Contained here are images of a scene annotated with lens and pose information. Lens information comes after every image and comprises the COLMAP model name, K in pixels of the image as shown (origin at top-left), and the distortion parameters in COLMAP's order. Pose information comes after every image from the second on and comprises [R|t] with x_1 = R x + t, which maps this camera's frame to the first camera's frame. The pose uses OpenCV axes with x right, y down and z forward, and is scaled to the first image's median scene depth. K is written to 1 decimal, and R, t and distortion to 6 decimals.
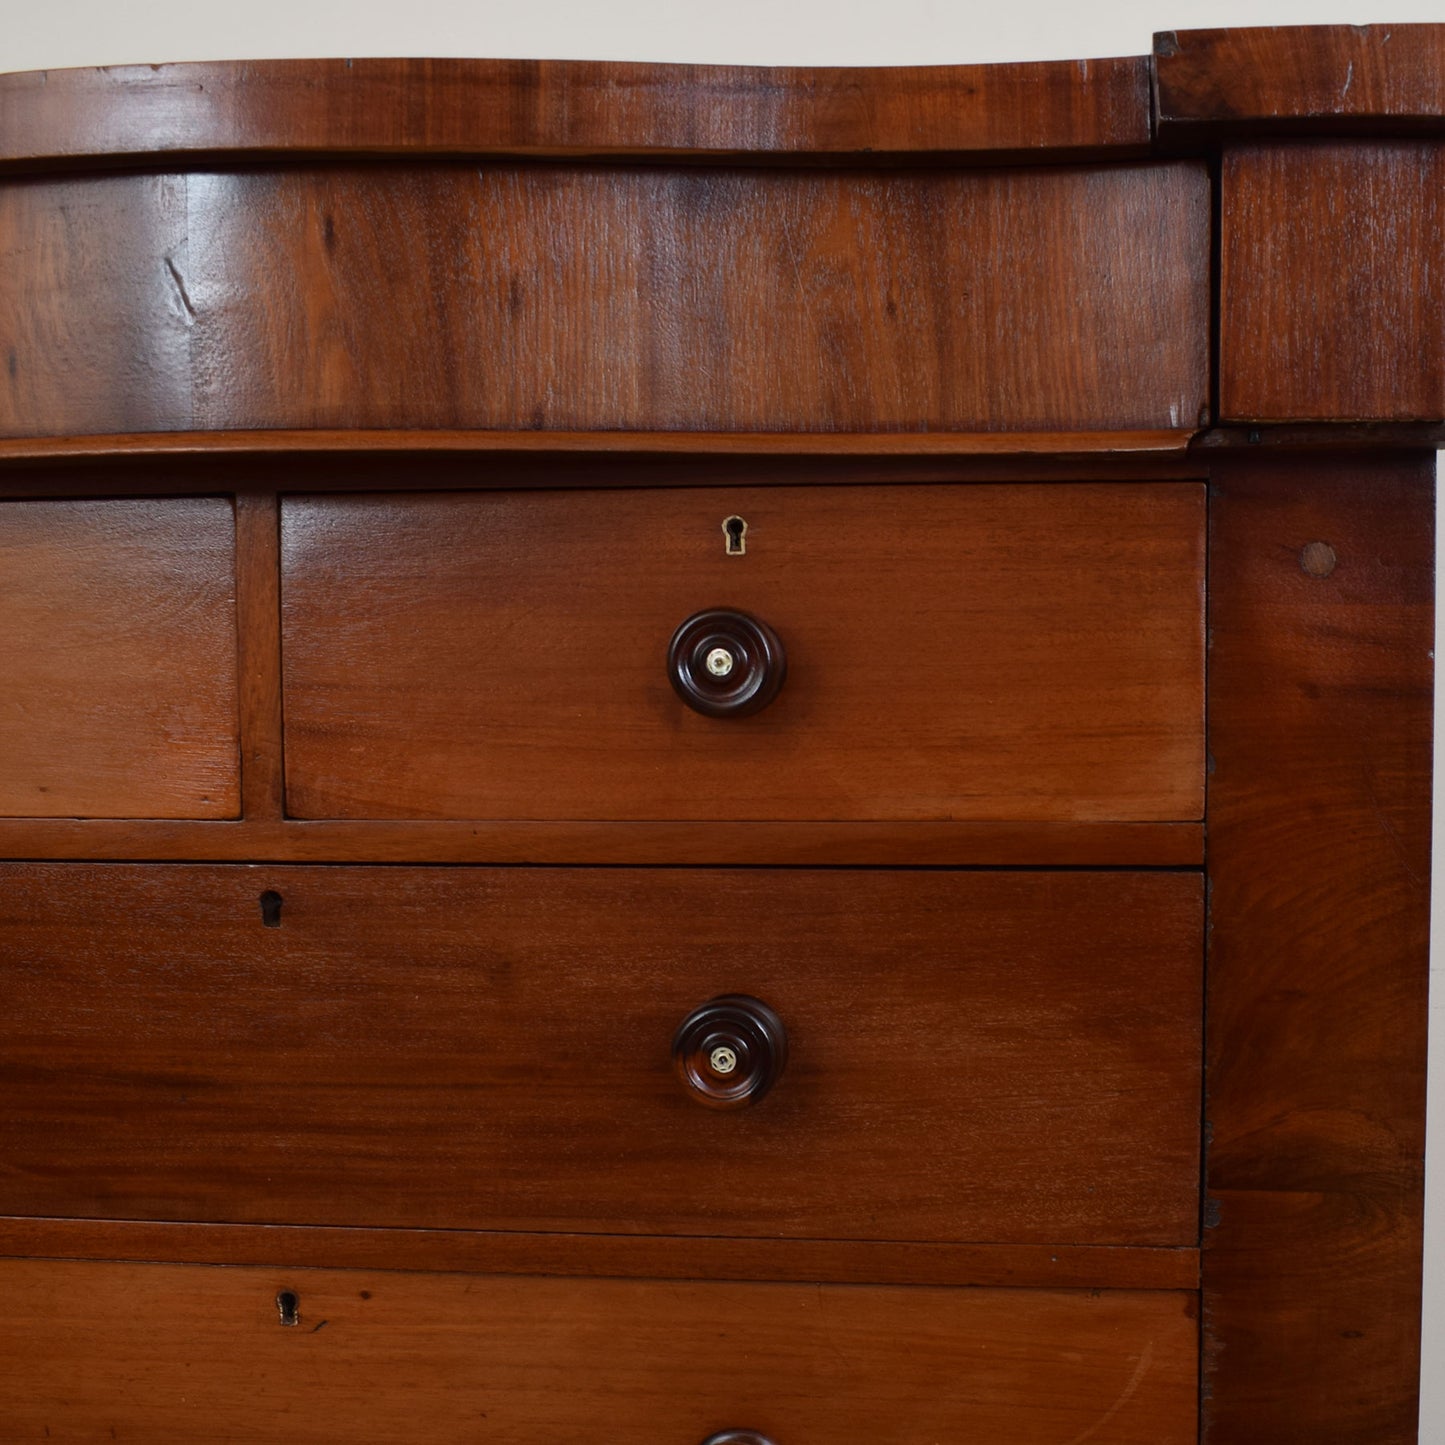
lens RADIAL K [[2244.6, 0, 923.2], [0, 2244.6, 855.5], [0, 0, 1]] dist [-0.080493, -0.021893]
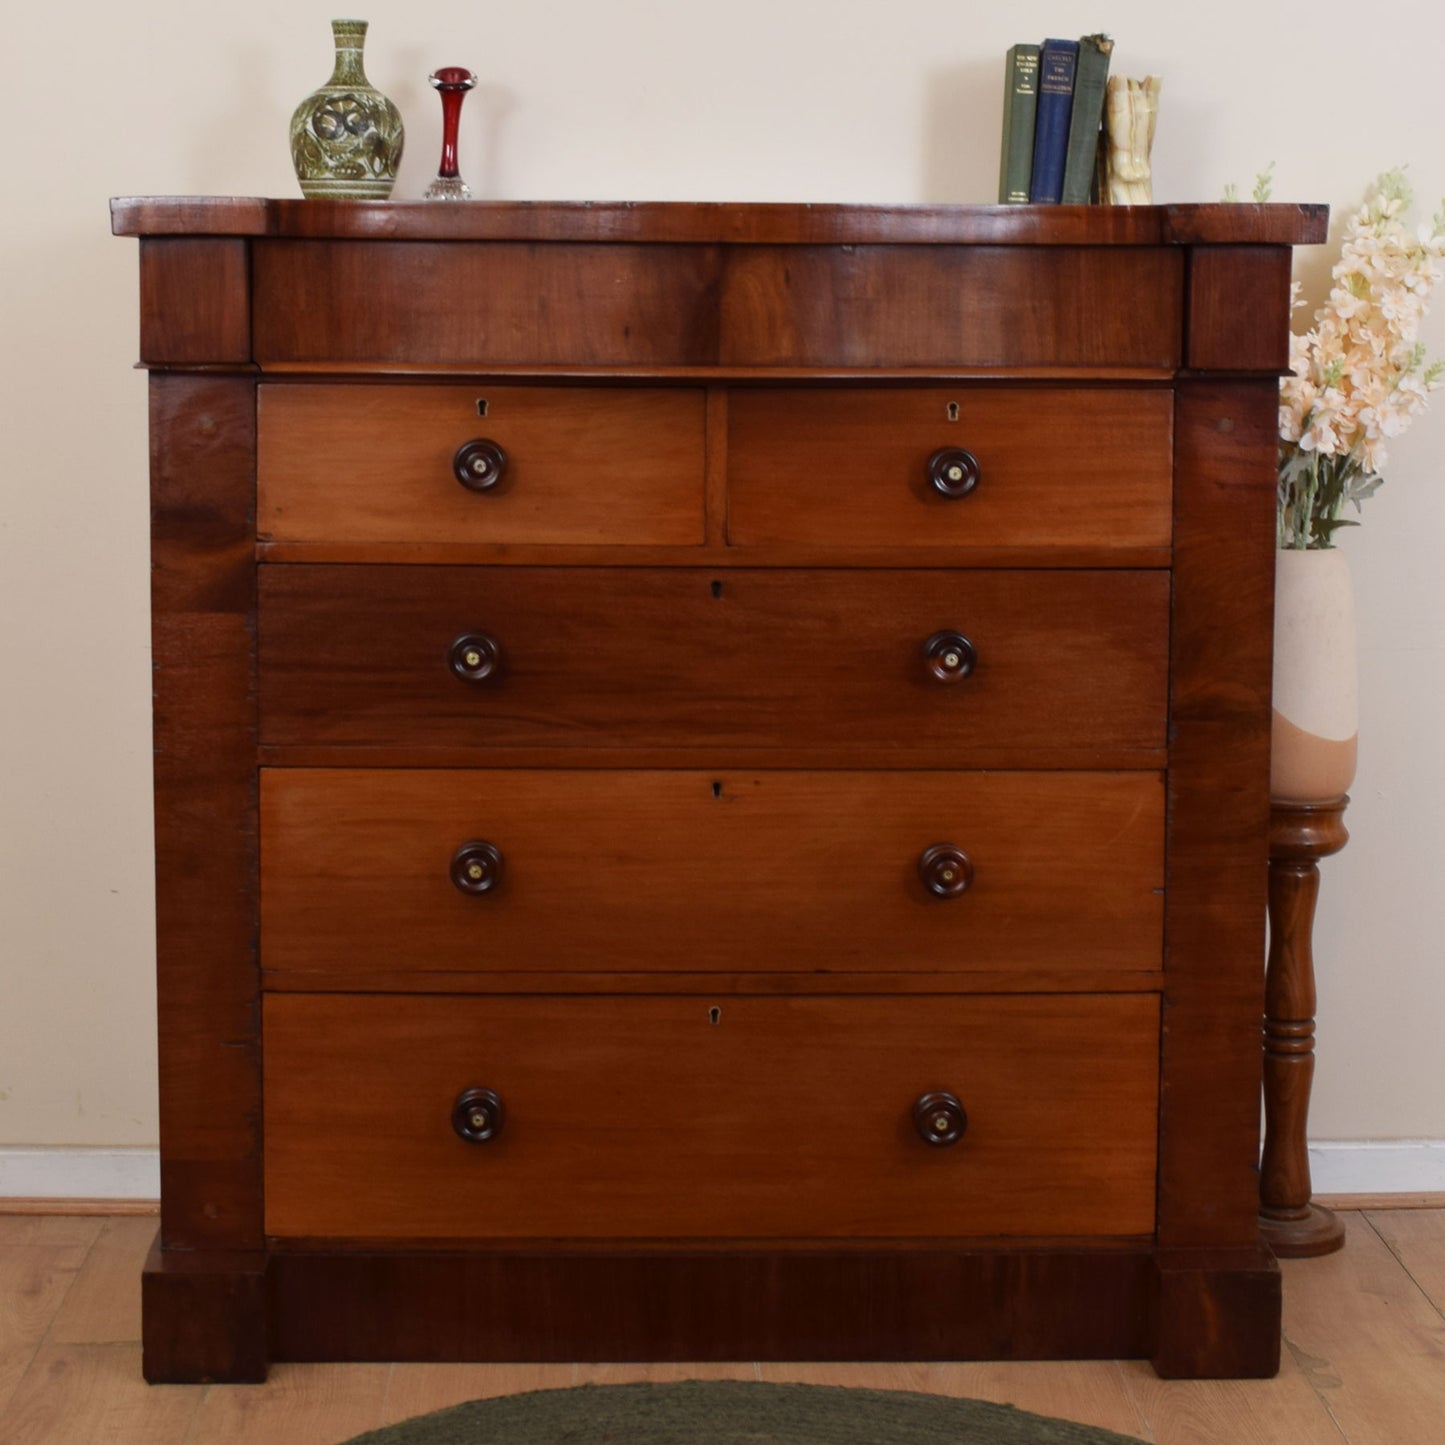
lens RADIAL K [[2994.4, 0, 723.5], [0, 2994.4, 553.6], [0, 0, 1]] dist [-0.065169, -0.122776]
pose [[0.993058, -0.001906, 0.117608, -0.615785], [0.001757, 0.999998, 0.001369, -0.013094], [-0.117610, -0.001153, 0.993059, -1.728852]]
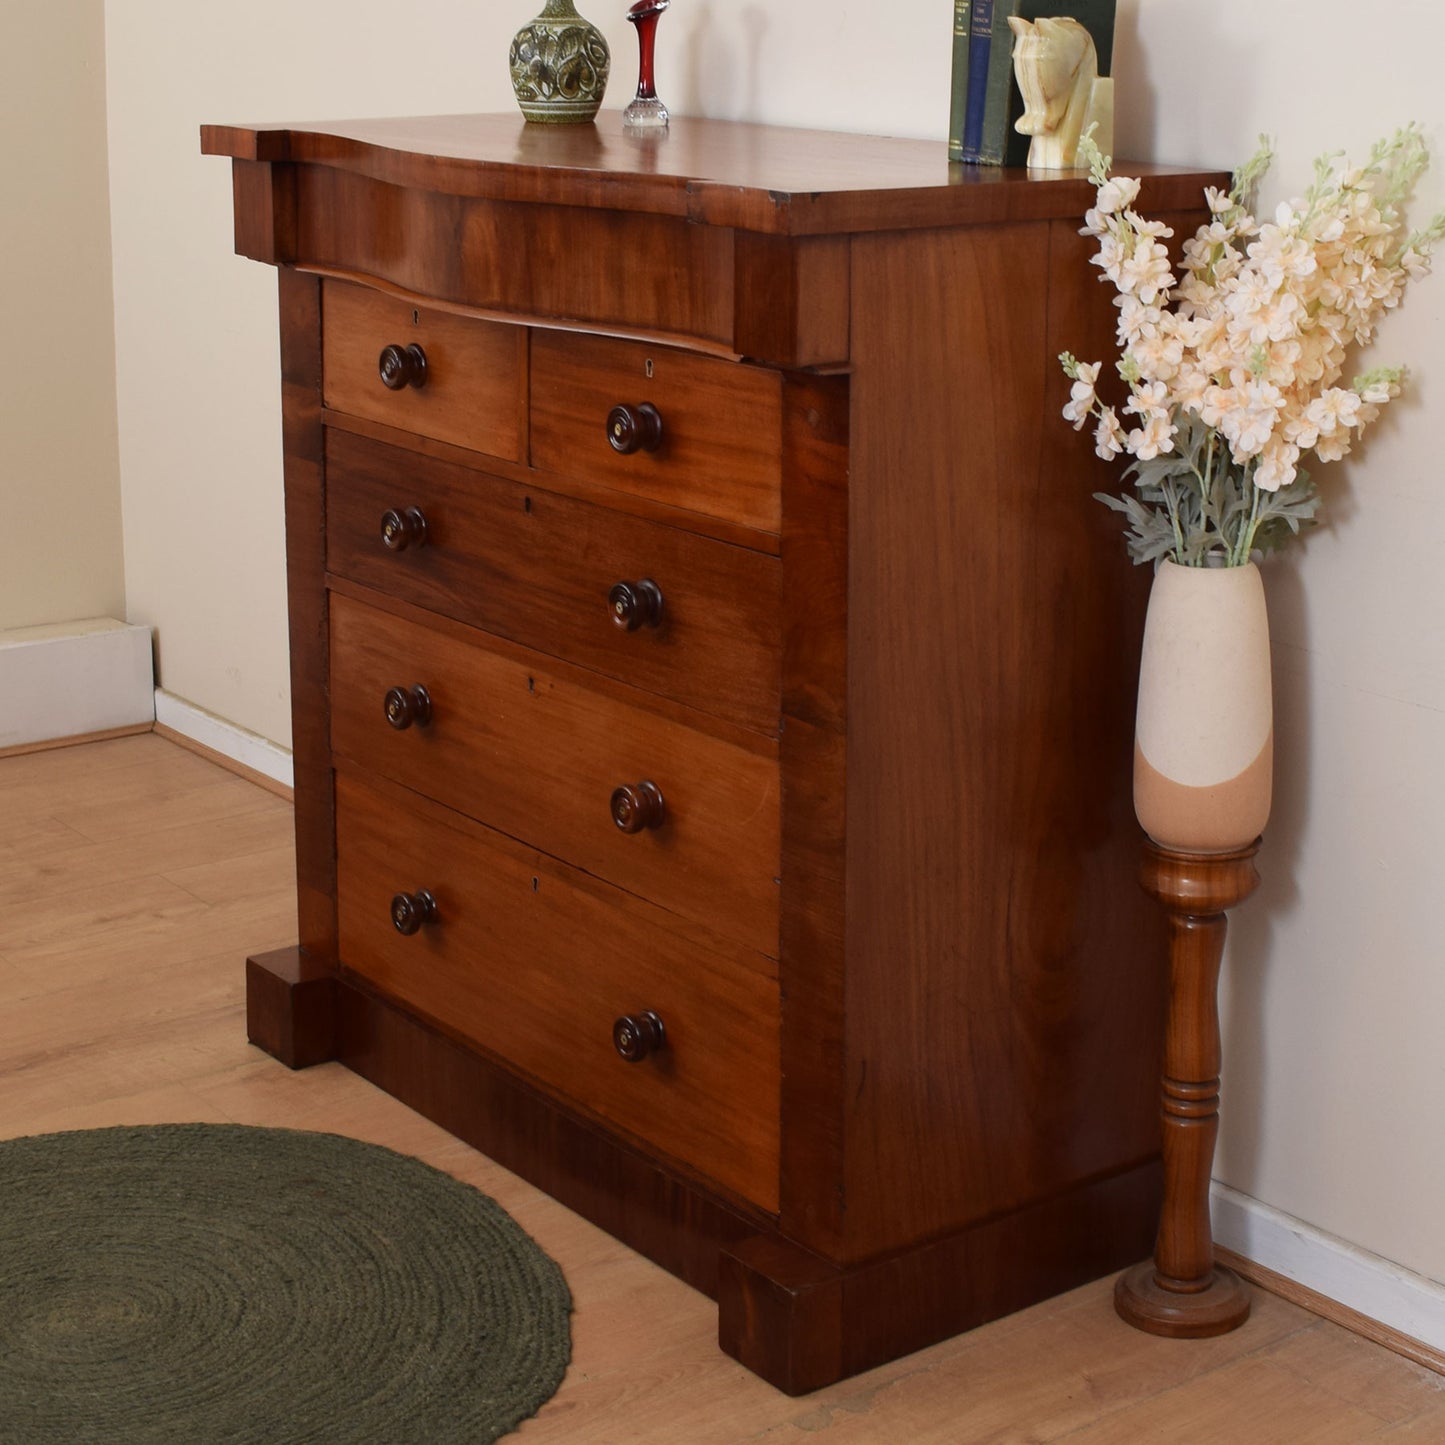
lens RADIAL K [[2750.8, 0, 886.9], [0, 2750.8, 541.3], [0, 0, 1]] dist [-0.097682, -0.026968]
pose [[0.705029, 0.160582, -0.690758, 1.872029], [-0.082210, 0.985966, 0.145301, -0.371277], [0.704397, -0.045654, 0.708337, -0.688495]]
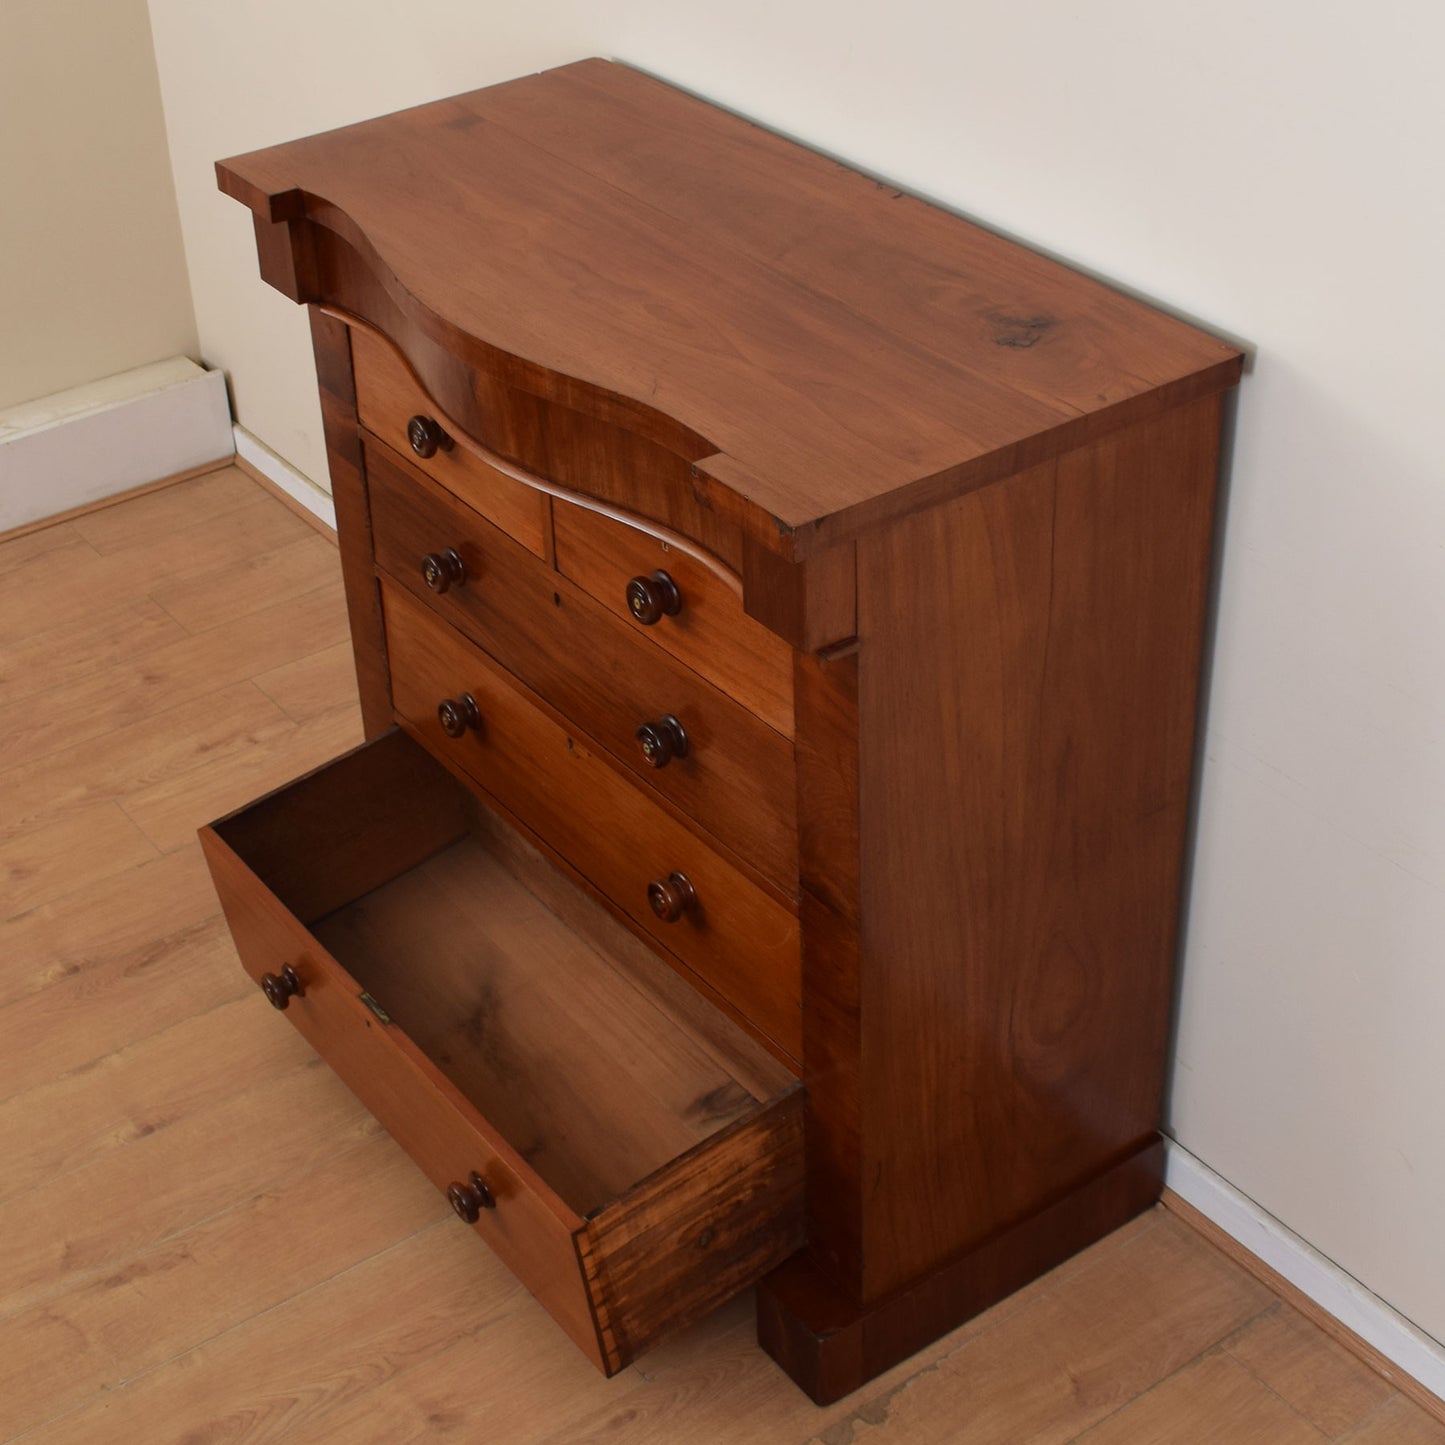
lens RADIAL K [[2462.4, 0, 721.6], [0, 2462.4, 656.9], [0, 0, 1]] dist [-0.085663, -0.042891]
pose [[0.655677, 0.389038, -0.647099, 1.527240], [-0.038850, 0.873286, 0.485656, -1.195713], [0.754042, -0.293294, 0.587707, -0.402174]]
